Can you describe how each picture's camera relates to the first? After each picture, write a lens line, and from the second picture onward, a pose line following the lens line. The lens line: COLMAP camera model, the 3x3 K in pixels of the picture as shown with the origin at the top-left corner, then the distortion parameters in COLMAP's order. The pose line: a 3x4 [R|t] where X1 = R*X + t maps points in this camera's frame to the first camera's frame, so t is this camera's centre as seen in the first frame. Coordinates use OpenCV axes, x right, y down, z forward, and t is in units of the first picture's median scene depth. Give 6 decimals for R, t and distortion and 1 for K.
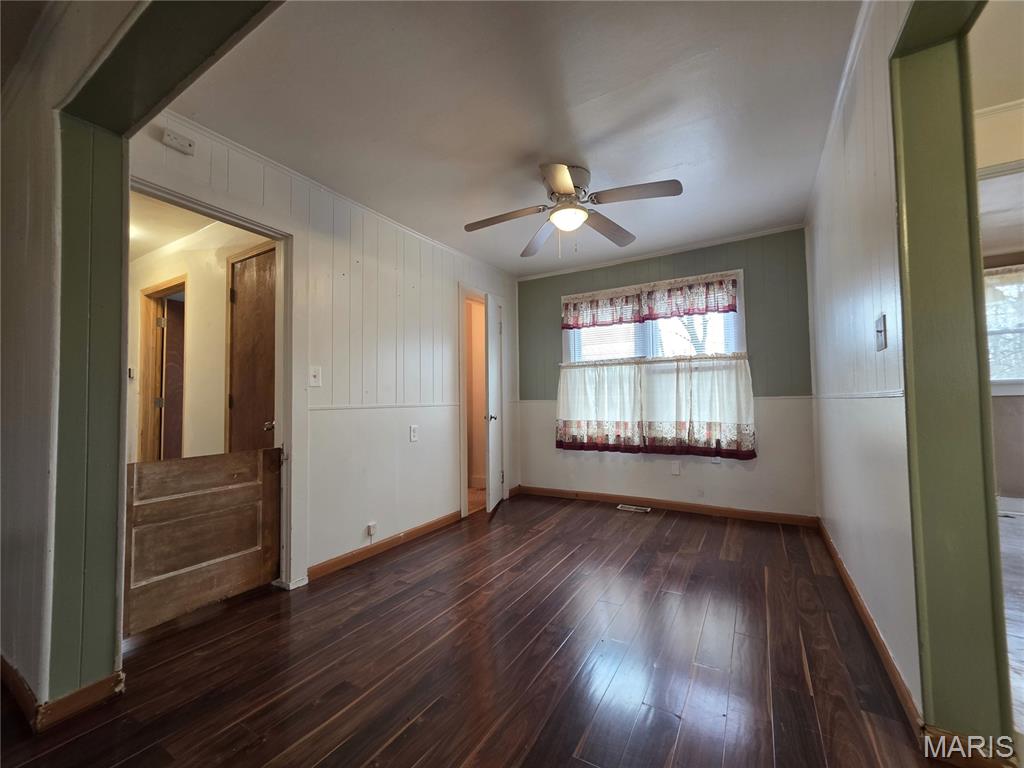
lens RADIAL K [[411.1, 0, 510.4], [0, 411.1, 383.2], [0, 0, 1]] dist [0.008405, -0.000045]
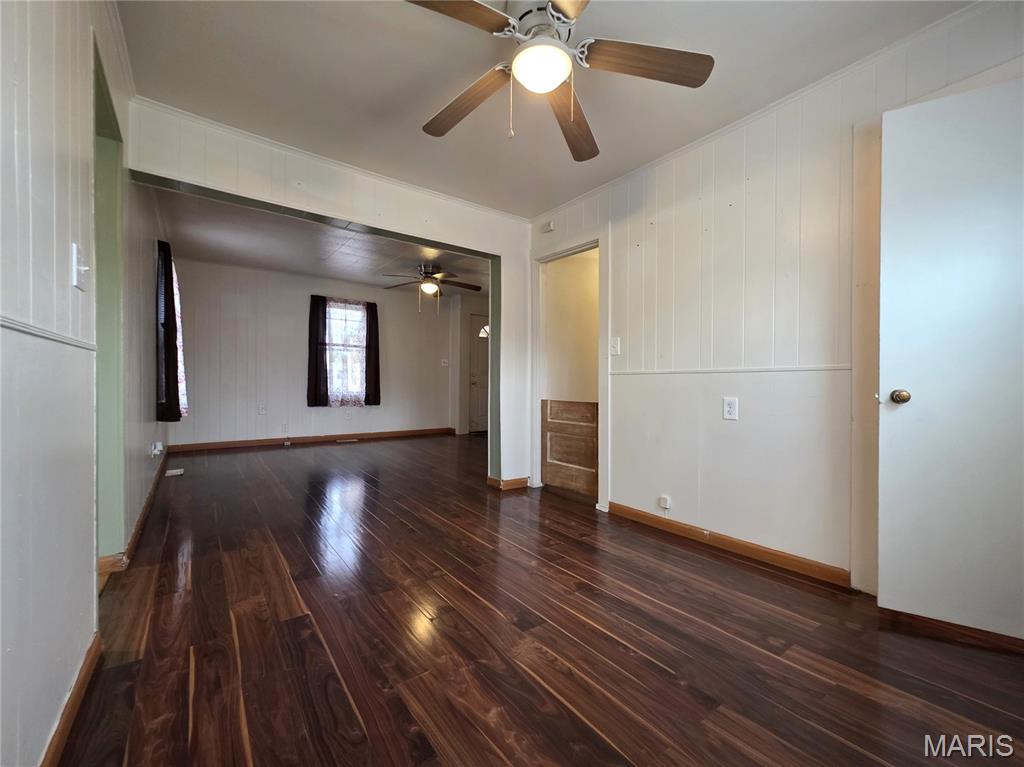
lens RADIAL K [[411.1, 0, 508.3], [0, 411.1, 384.9], [0, 0, 1]] dist [0.008405, -0.000045]
pose [[-0.374318, 0.018591, -0.927114, 0.733447], [0.041772, 0.999122, 0.003170, 0.076593], [0.926359, -0.037541, -0.374766, 1.141641]]
